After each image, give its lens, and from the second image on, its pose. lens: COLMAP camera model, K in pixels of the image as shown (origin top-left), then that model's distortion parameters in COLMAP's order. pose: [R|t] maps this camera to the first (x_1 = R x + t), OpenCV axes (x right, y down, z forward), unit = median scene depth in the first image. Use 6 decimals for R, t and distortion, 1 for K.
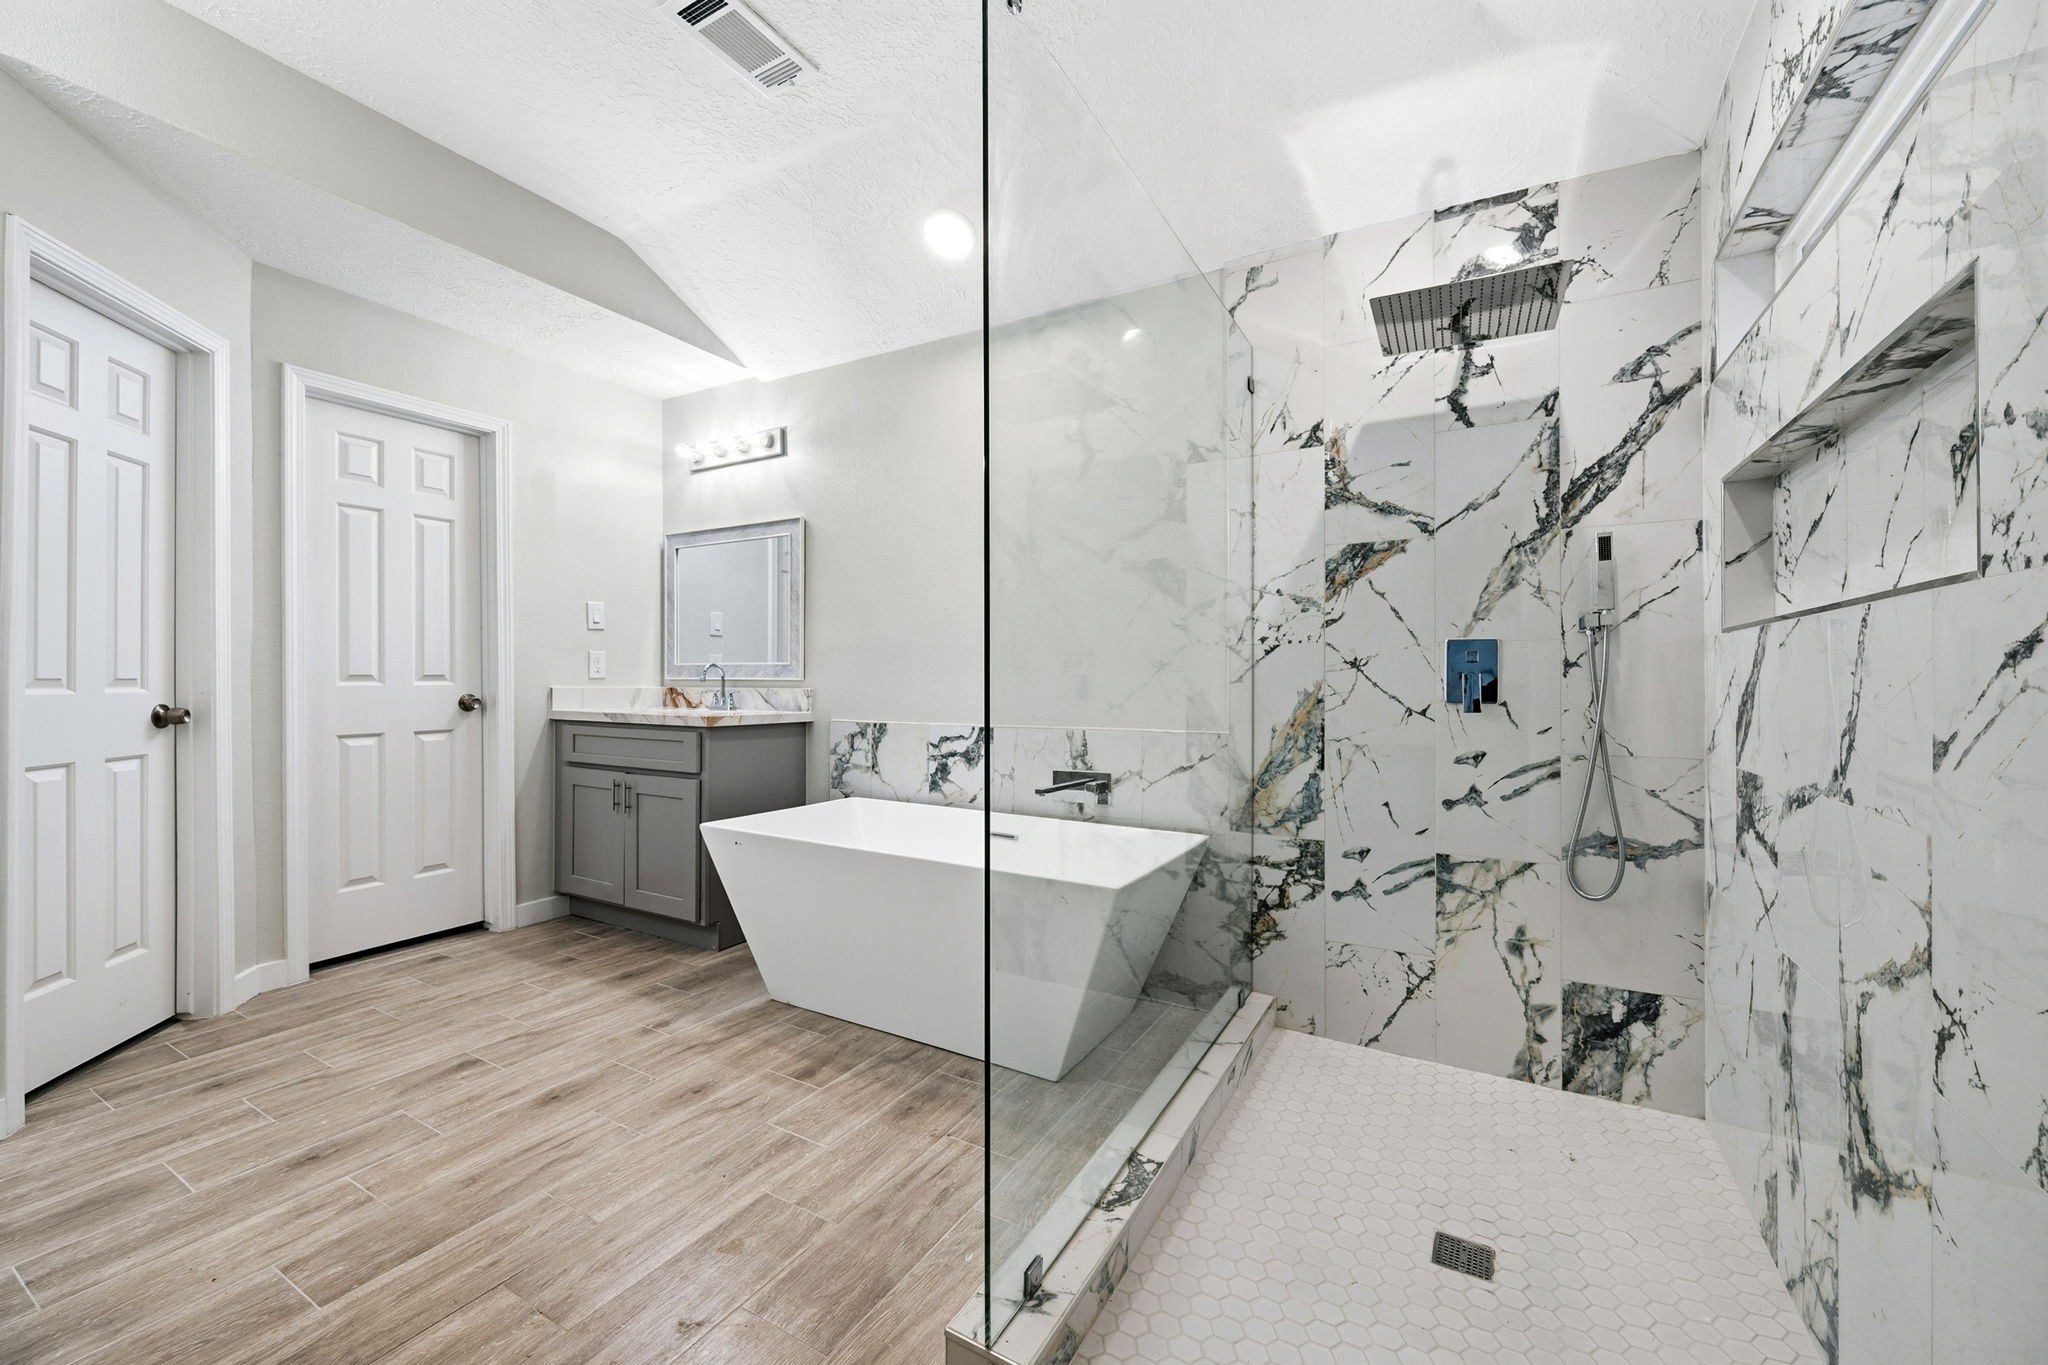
lens RADIAL K [[813.7, 0, 1035.7], [0, 813.7, 676.5], [0, 0, 1]] dist [-0.001784, 0.000364]
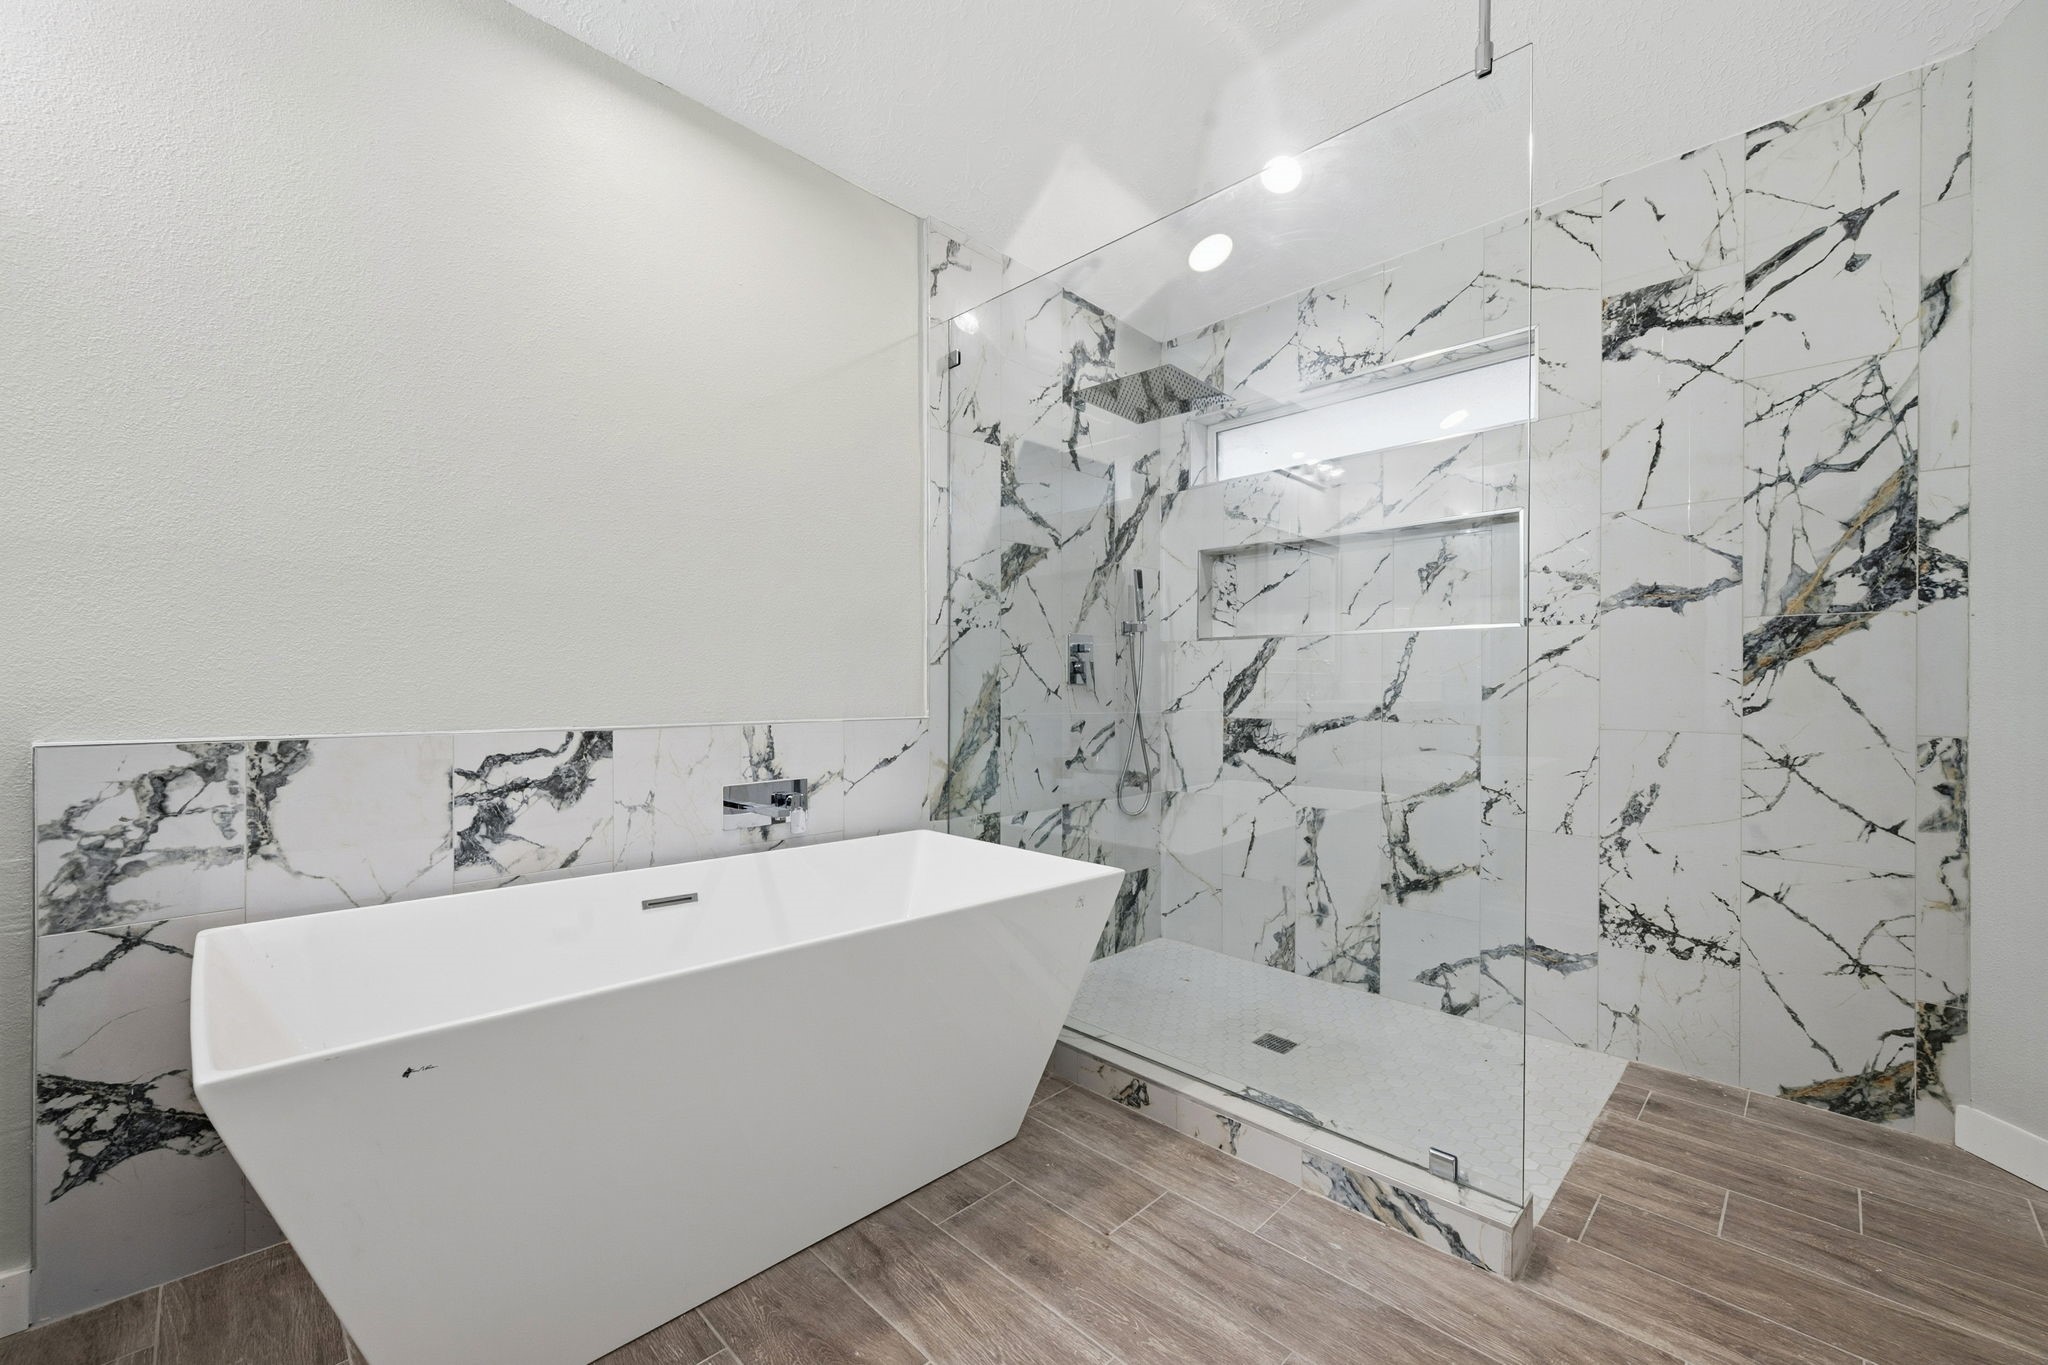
lens RADIAL K [[813.7, 0, 1032.3], [0, 813.7, 685.7], [0, 0, 1]] dist [-0.001784, 0.000364]
pose [[0.255812, 0.002993, 0.966722, -0.687192], [-0.008268, 0.999965, -0.000908, 0.034668], [-0.966691, -0.007761, 0.255827, 0.688216]]
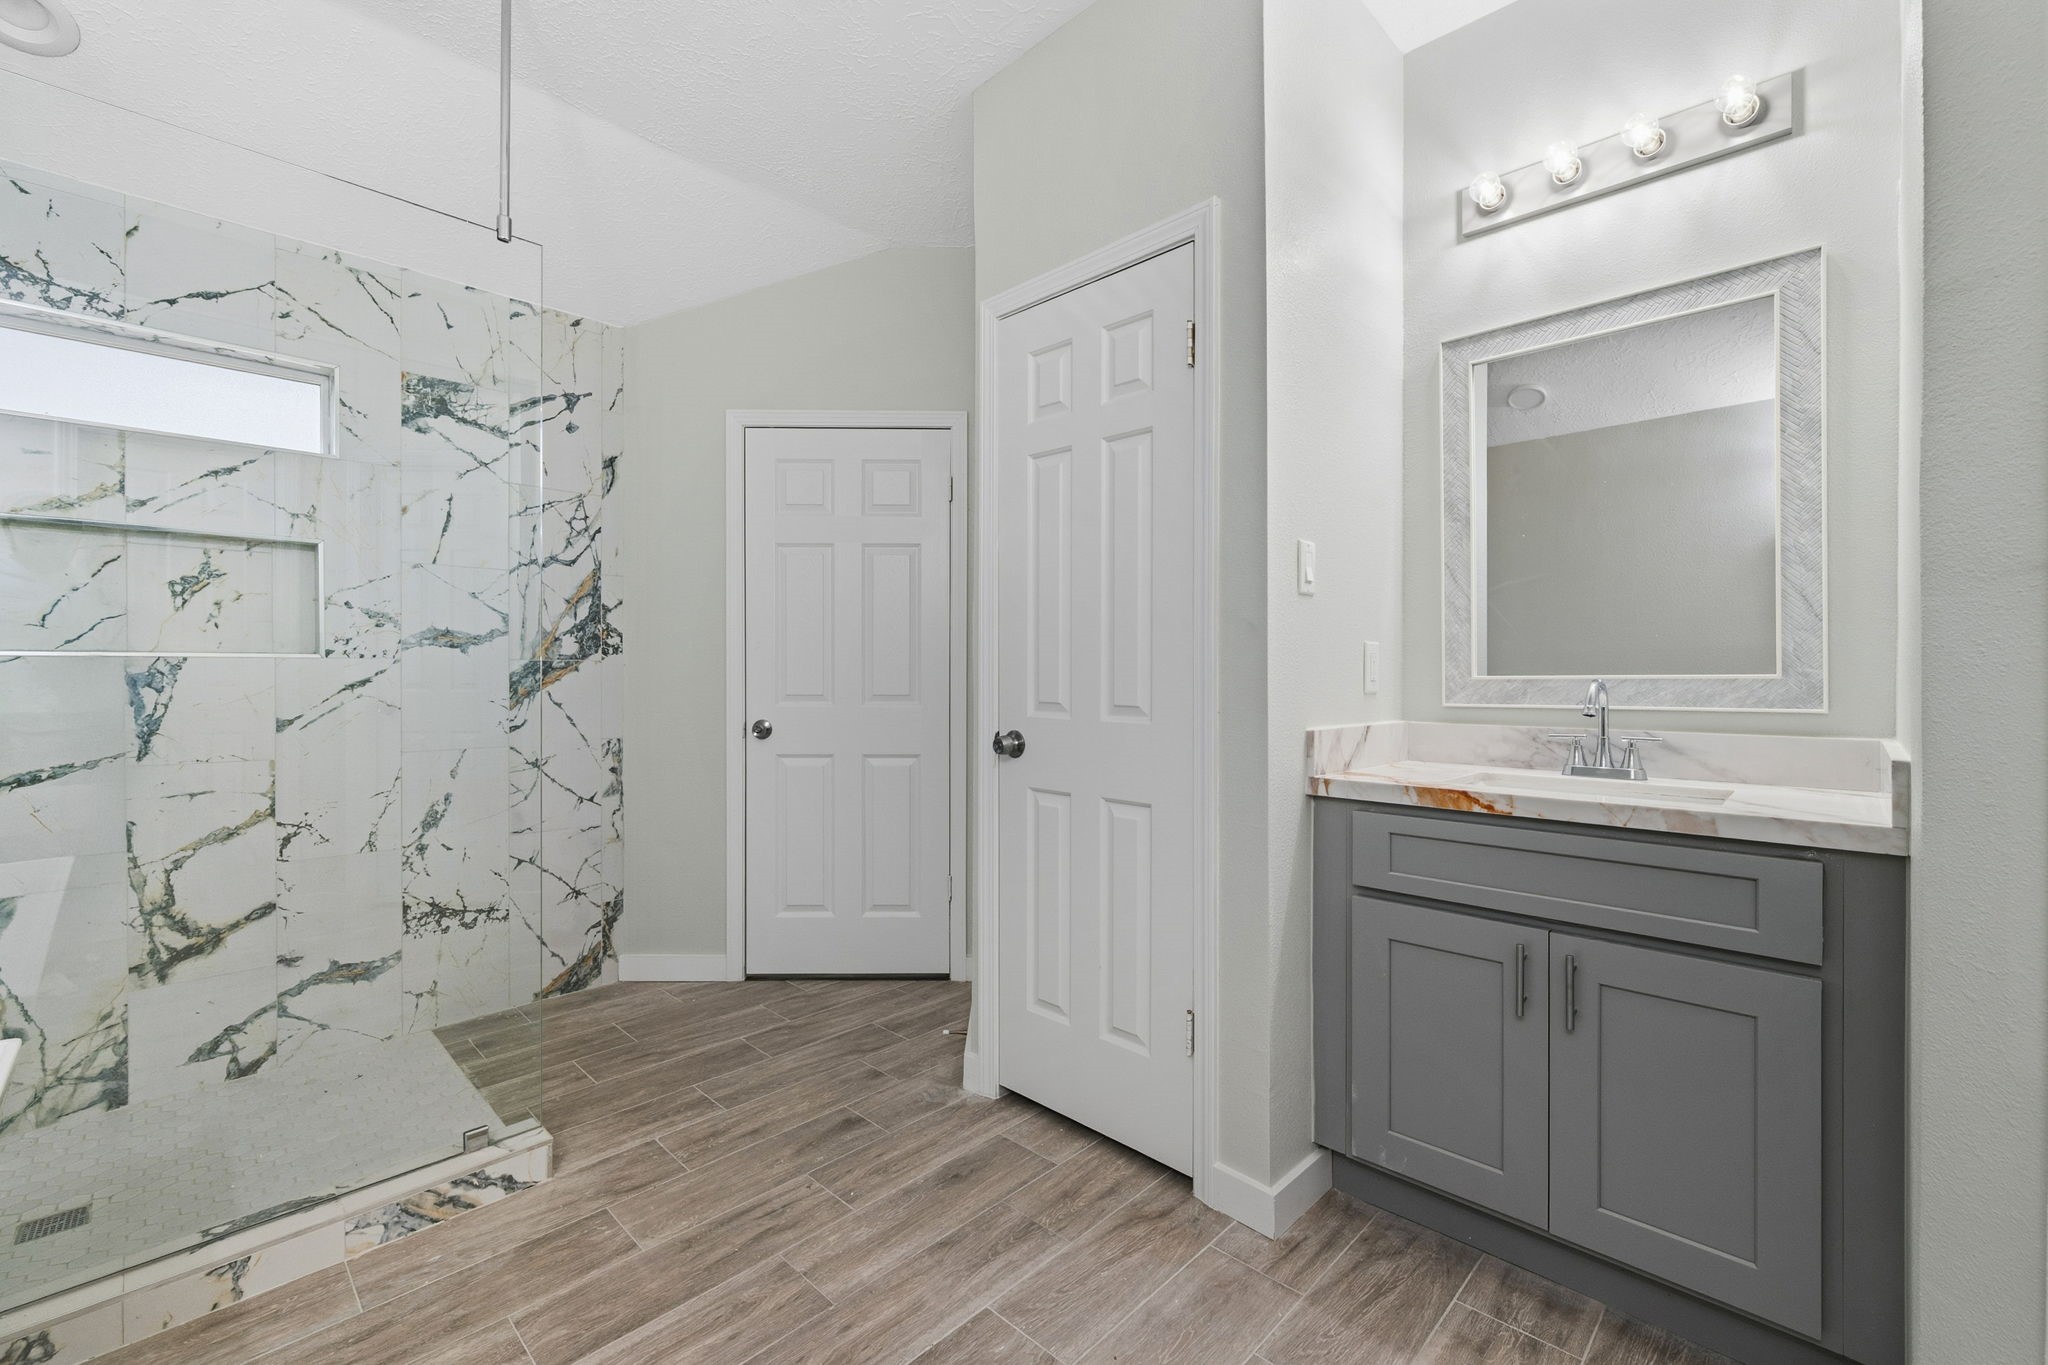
lens RADIAL K [[840.2, 0, 1033.0], [0, 840.2, 680.7], [0, 0, 1]] dist [-0.009710, -0.000360]
pose [[-0.969673, -0.004982, 0.244354, -0.677589], [-0.002871, 0.999955, 0.008994, -0.026932], [-0.244388, 0.008020, -0.969644, 1.148913]]
